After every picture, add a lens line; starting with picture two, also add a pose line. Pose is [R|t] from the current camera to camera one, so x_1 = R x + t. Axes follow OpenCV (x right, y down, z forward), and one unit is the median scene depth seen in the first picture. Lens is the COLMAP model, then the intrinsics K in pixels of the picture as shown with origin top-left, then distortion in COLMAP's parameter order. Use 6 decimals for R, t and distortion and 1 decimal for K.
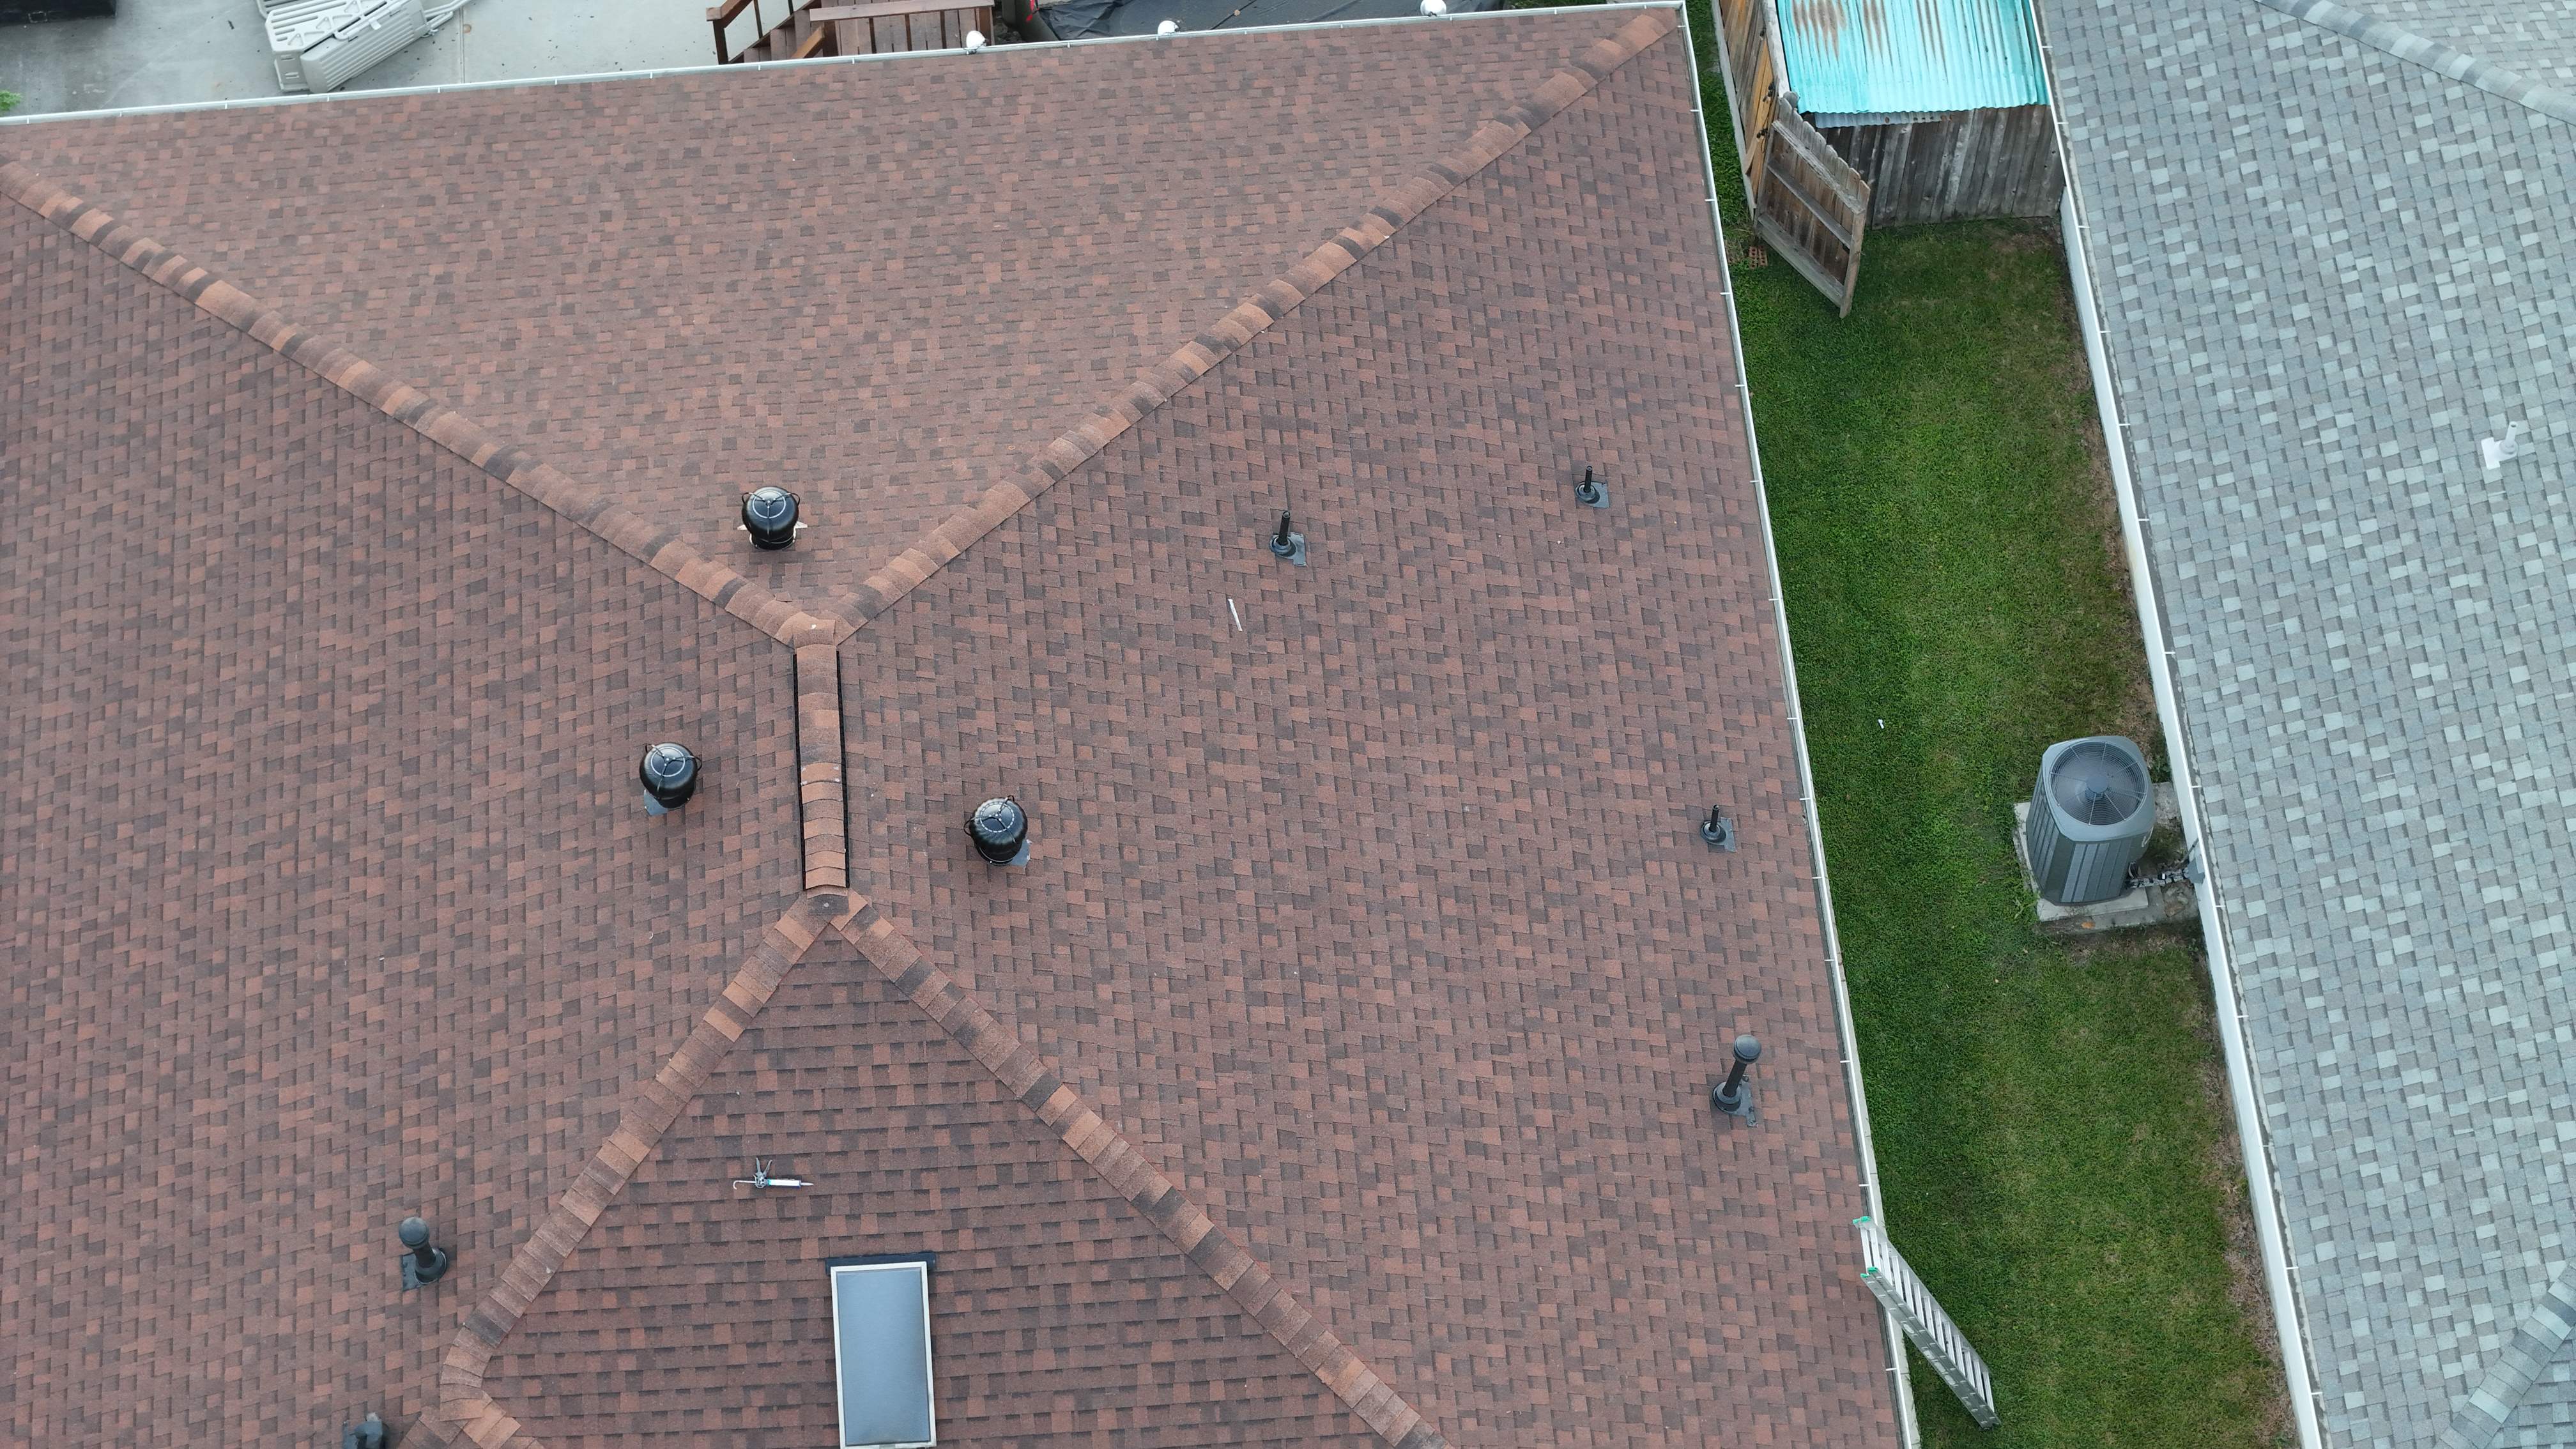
lens RADIAL K [[5113.6, 0, 1323.1], [0, 5113.6, 720.4], [0, 0, 1]] dist [-0.121584, 0.000000]
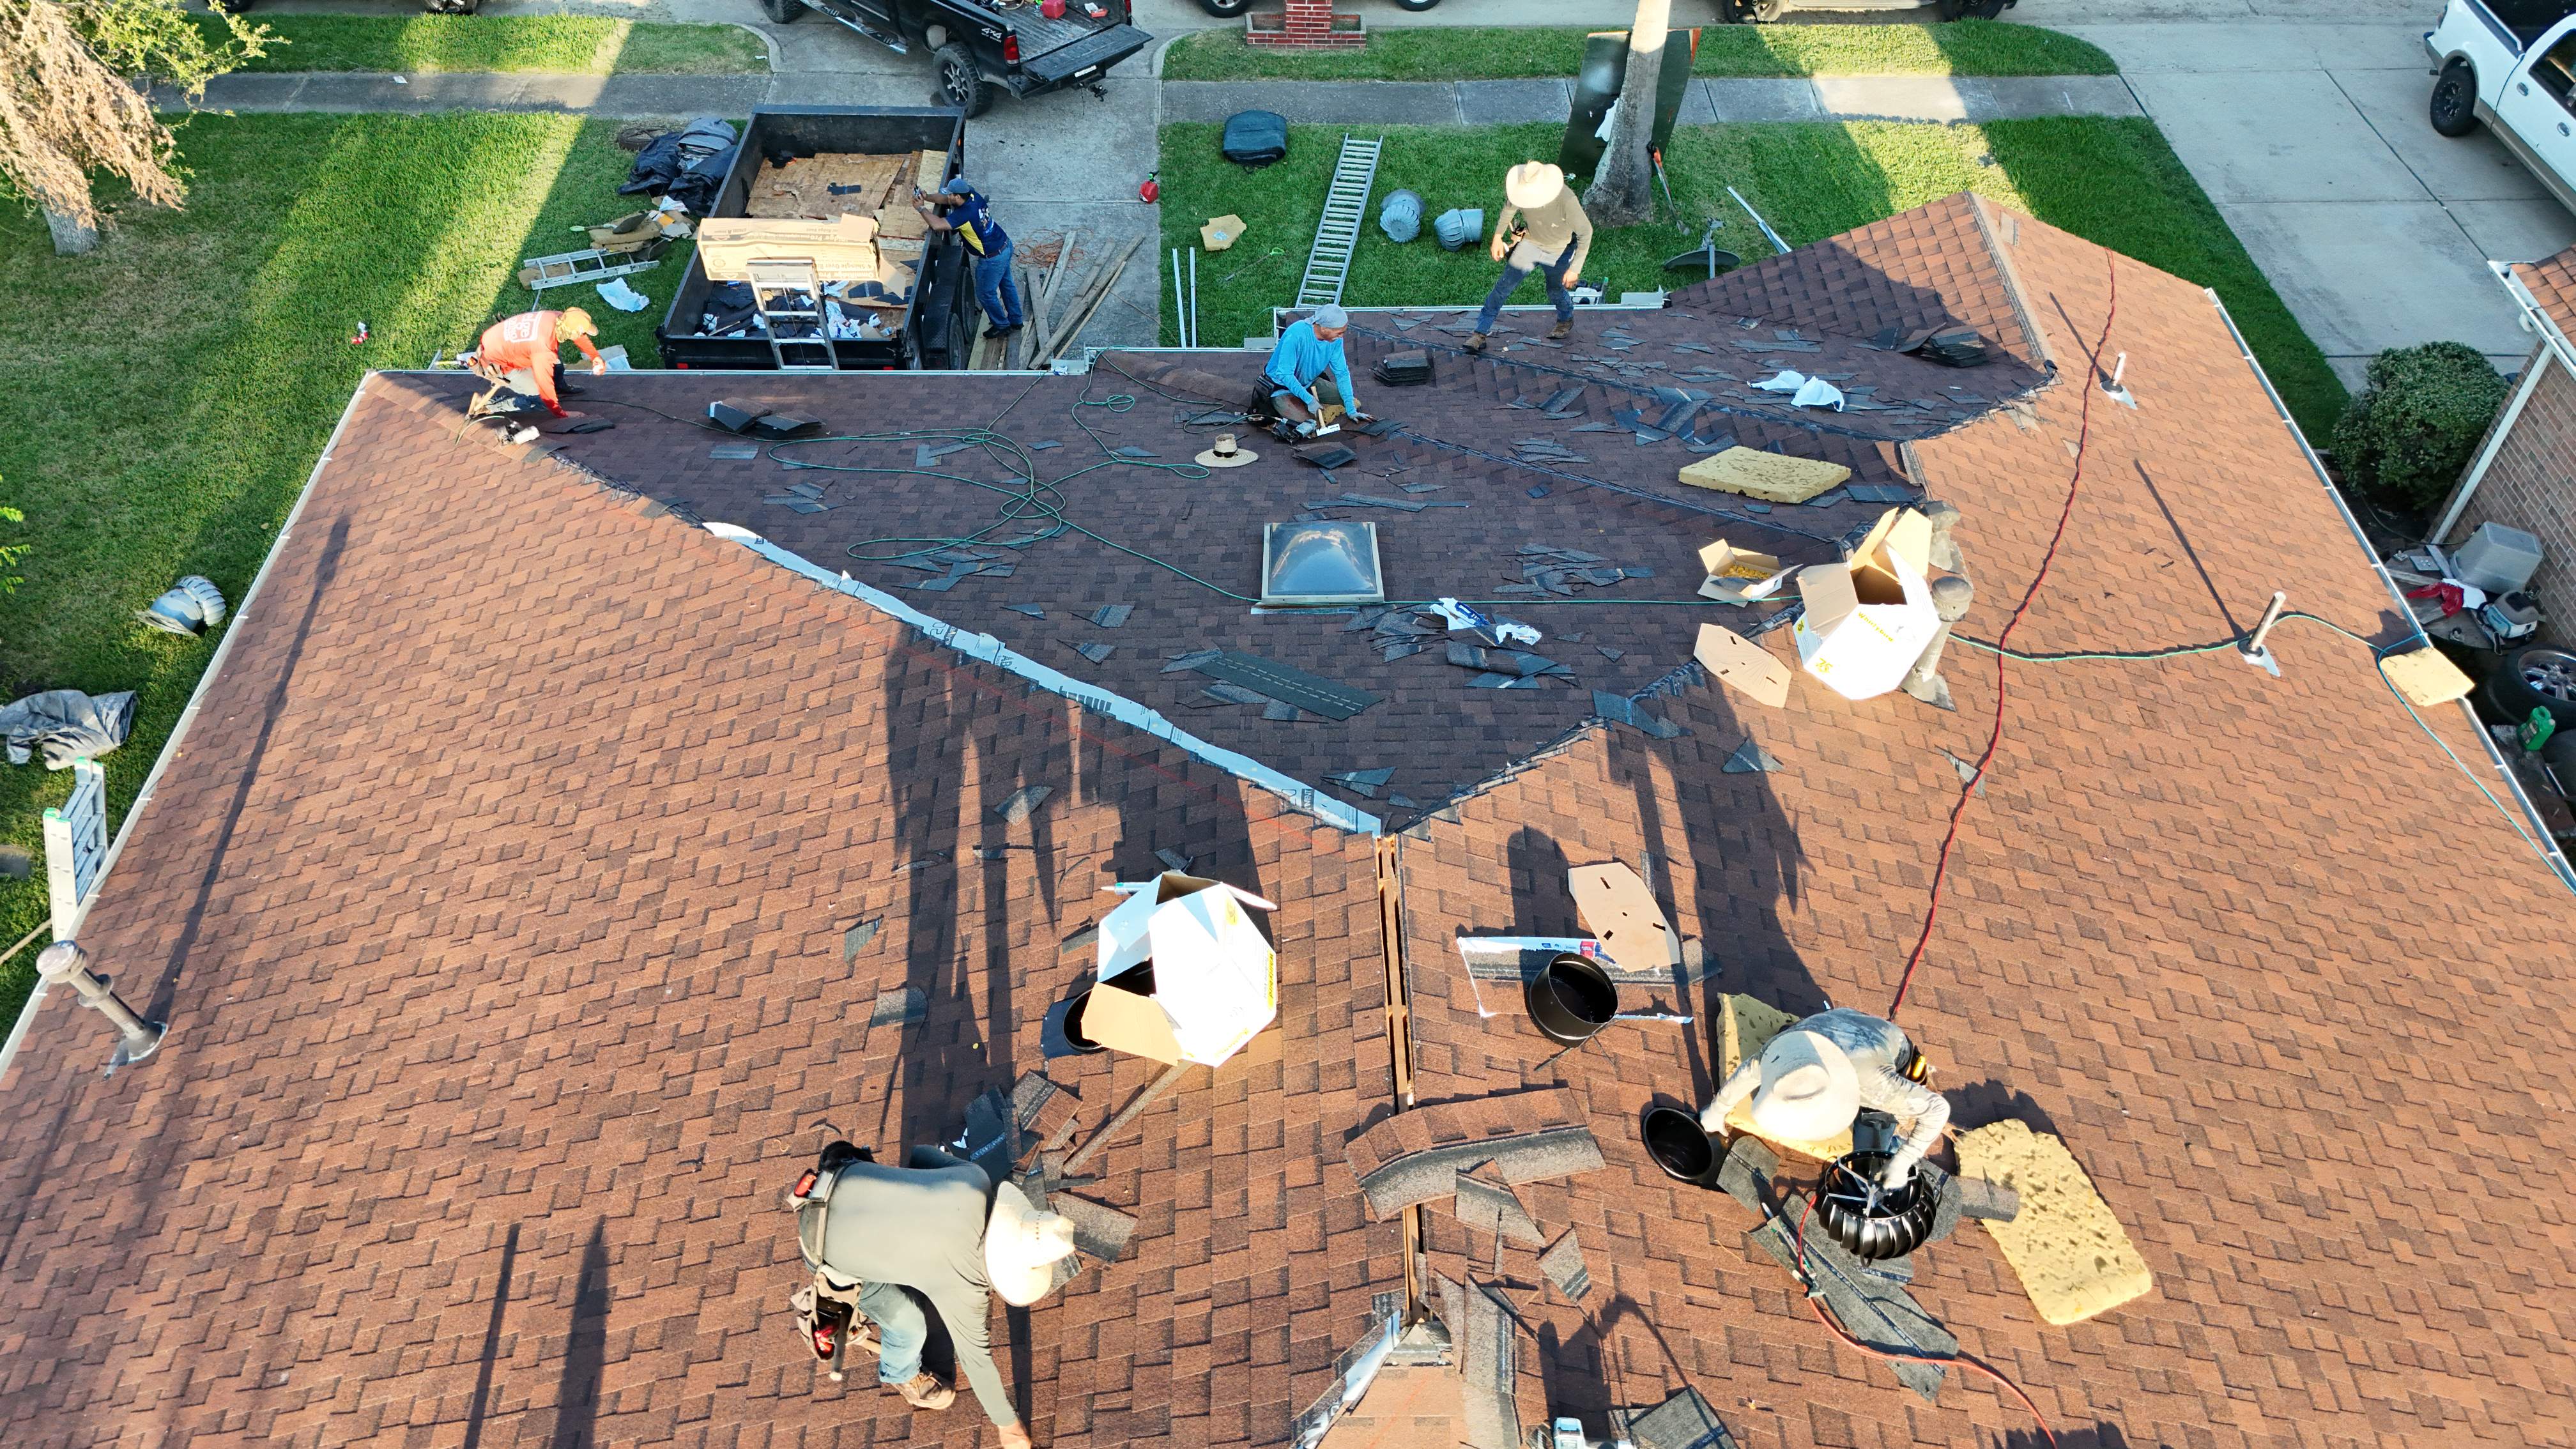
lens RADIAL K [[1893.1, 0, 1287.1], [0, 1893.1, 716.7], [0, 0, 1]] dist [0.079045, -0.075318]
pose [[-0.996916, -0.067412, 0.040174, -0.087258], [0.058368, -0.294753, 0.953789, -0.159703], [-0.052455, 0.953193, 0.297778, 0.860715]]
